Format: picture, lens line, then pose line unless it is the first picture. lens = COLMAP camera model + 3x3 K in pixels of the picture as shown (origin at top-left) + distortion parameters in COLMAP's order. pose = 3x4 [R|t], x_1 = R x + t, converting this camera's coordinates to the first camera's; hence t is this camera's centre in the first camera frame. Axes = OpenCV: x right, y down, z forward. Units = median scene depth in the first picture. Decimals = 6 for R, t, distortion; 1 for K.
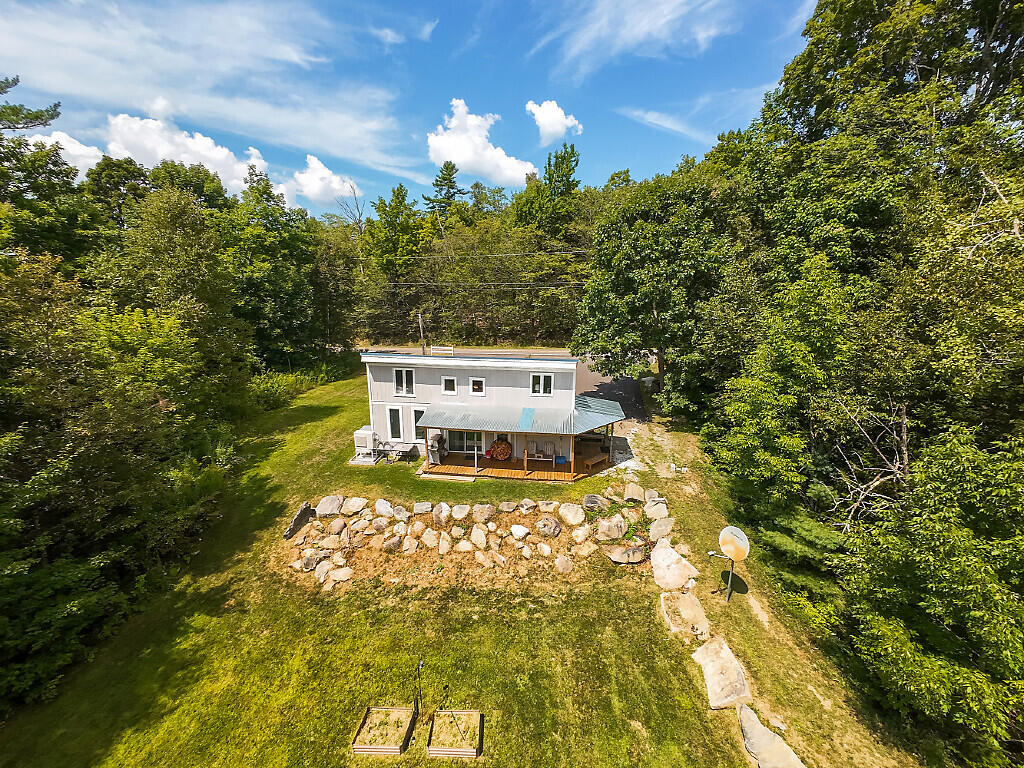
lens RADIAL K [[425.8, 0, 512.7], [0, 425.8, 384.8], [0, 0, 1]] dist [-0.003386, 0.001031]
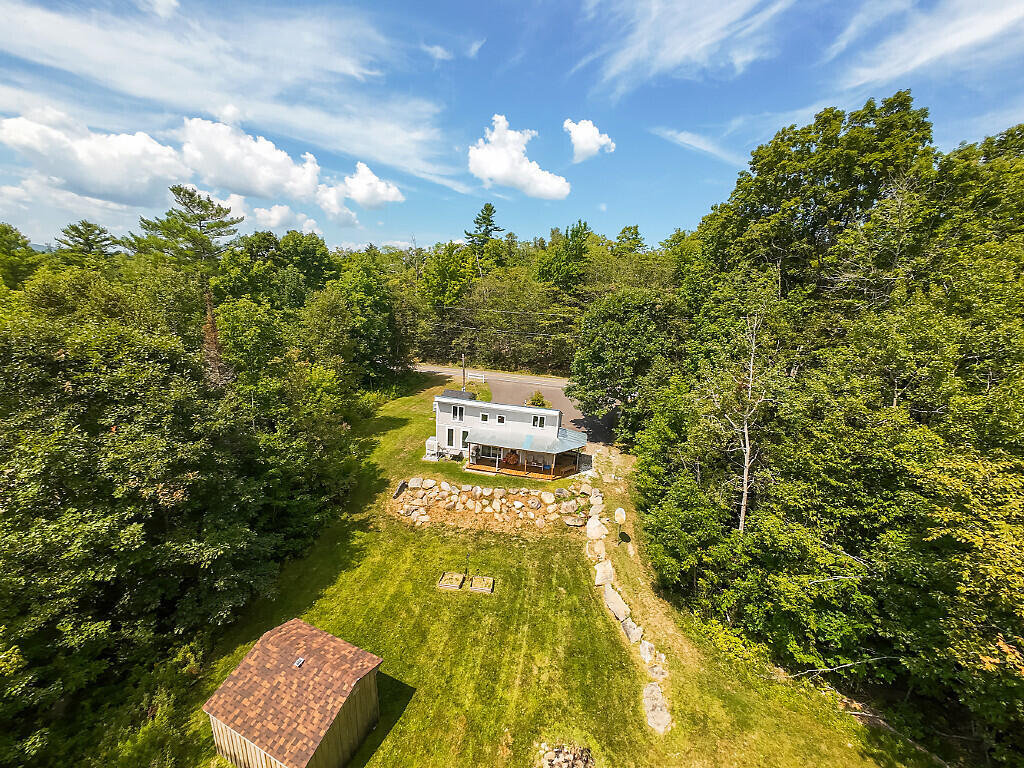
lens RADIAL K [[425.8, 0, 511.5], [0, 425.8, 383.0], [0, 0, 1]] dist [-0.003386, 0.001031]
pose [[0.996295, 0.067658, -0.053091, 0.016261], [-0.067187, 0.997684, 0.010603, -0.068565], [0.053685, -0.006996, 0.998533, -0.288582]]
